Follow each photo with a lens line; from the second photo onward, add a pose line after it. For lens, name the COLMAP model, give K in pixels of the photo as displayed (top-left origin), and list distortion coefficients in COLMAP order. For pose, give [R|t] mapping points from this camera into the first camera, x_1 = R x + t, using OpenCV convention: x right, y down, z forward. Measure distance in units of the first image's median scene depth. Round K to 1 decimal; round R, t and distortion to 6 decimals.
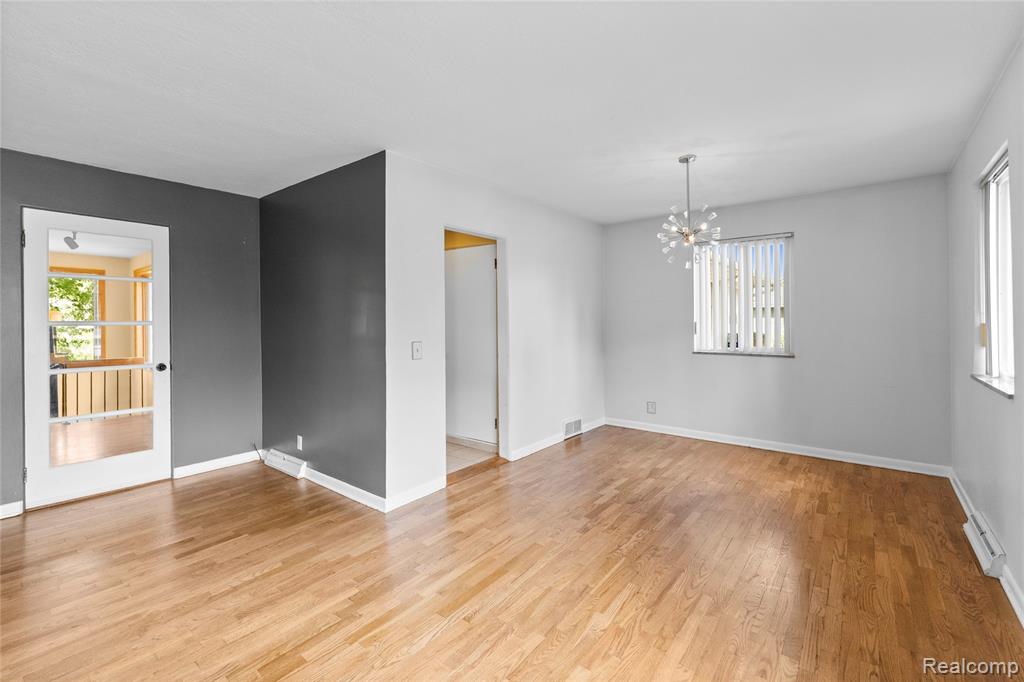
lens RADIAL K [[442.6, 0, 492.9], [0, 442.6, 327.0], [0, 0, 1]] dist [0.001161, 0.000365]
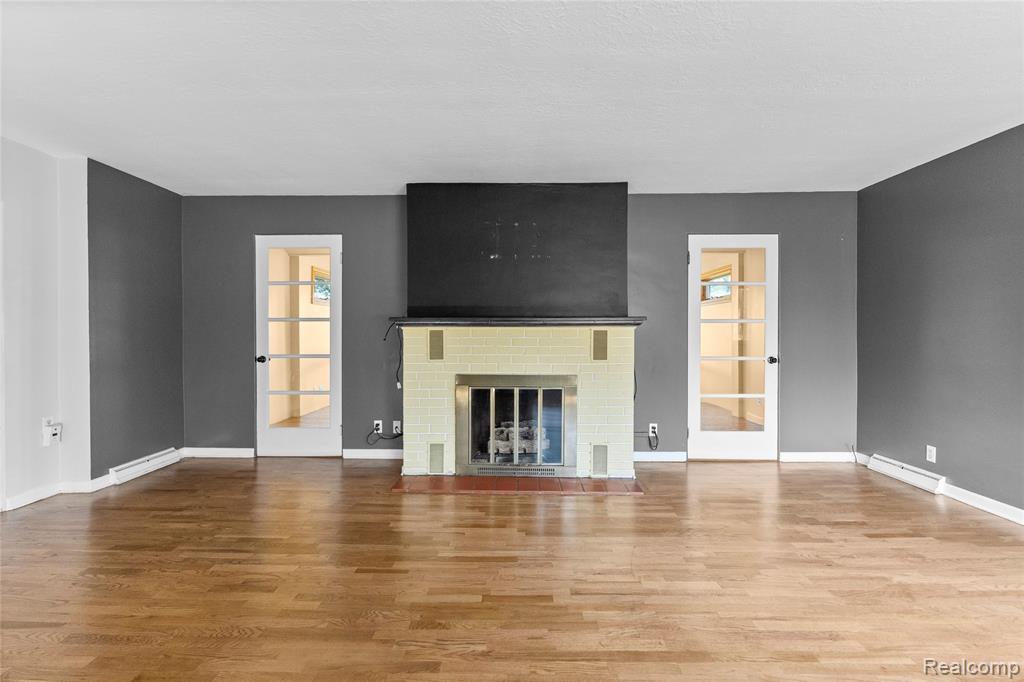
lens RADIAL K [[445.9, 0, 512.0], [0, 445.9, 341.0], [0, 0, 1]] dist [-0.000678, 0.000505]
pose [[0.623647, 0.022593, -0.781380, -0.279371], [-0.006630, 0.999699, 0.023614, 0.019446], [0.781678, -0.009547, 0.623609, -0.224654]]
